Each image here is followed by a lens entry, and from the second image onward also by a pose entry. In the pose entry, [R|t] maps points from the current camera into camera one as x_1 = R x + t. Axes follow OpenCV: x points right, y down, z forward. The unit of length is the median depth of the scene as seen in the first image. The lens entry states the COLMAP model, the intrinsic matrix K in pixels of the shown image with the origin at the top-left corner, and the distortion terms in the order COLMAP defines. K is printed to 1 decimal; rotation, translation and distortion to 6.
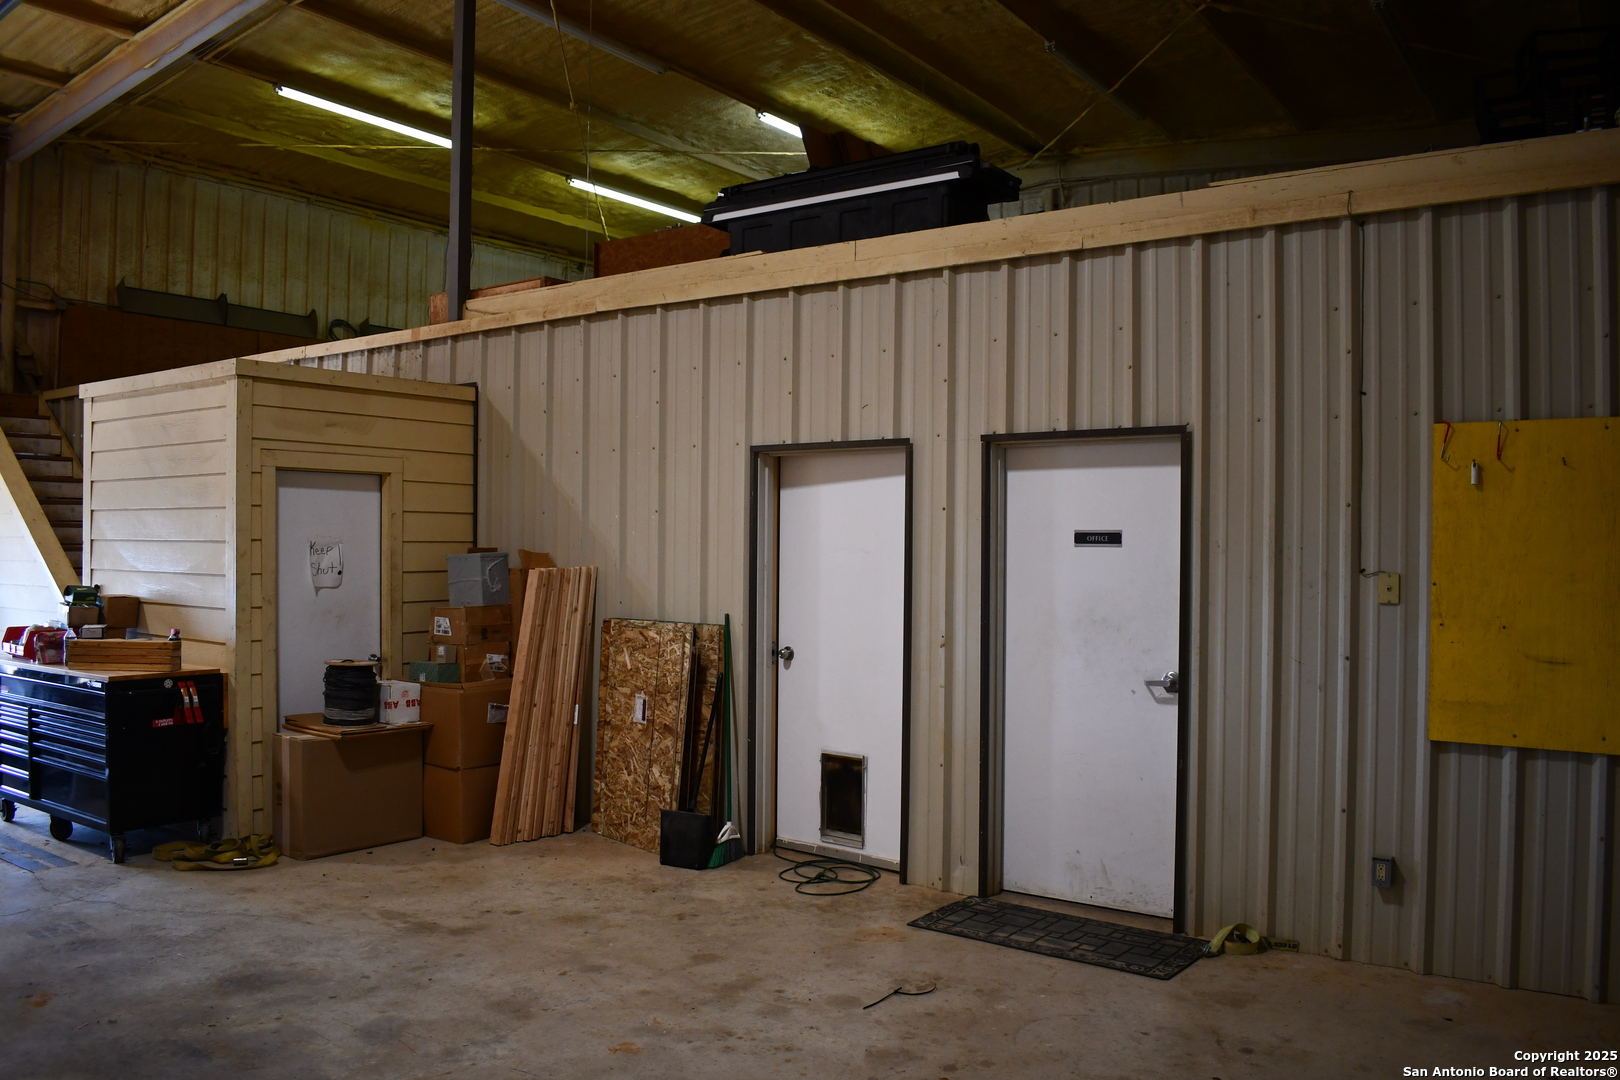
lens RADIAL K [[1265.0, 0, 814.0], [0, 1265.0, 539.3], [0, 0, 1]] dist [-0.097179, 0.018623]
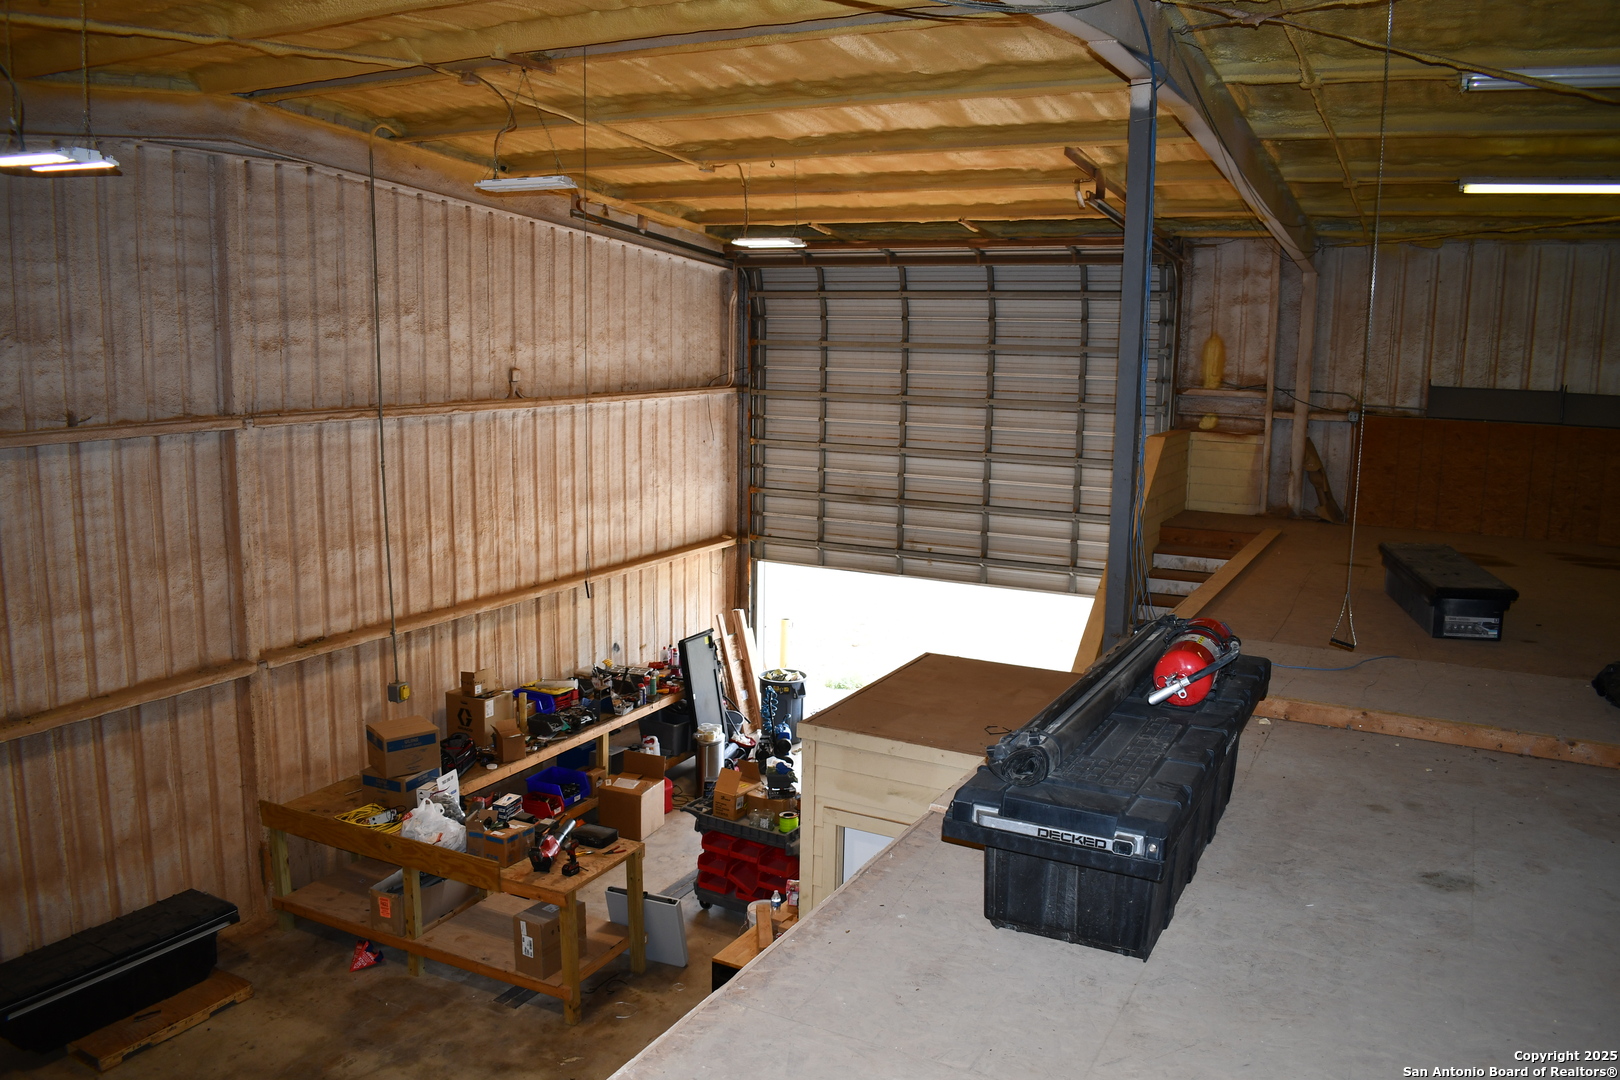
lens RADIAL K [[1265.0, 0, 813.7], [0, 1265.0, 553.8], [0, 0, 1]] dist [-0.097179, 0.018623]
pose [[0.138507, 0.167250, -0.976137, 0.276175], [-0.017030, 0.985894, 0.166505, -0.228650], [0.990215, -0.006438, 0.139401, 0.421044]]
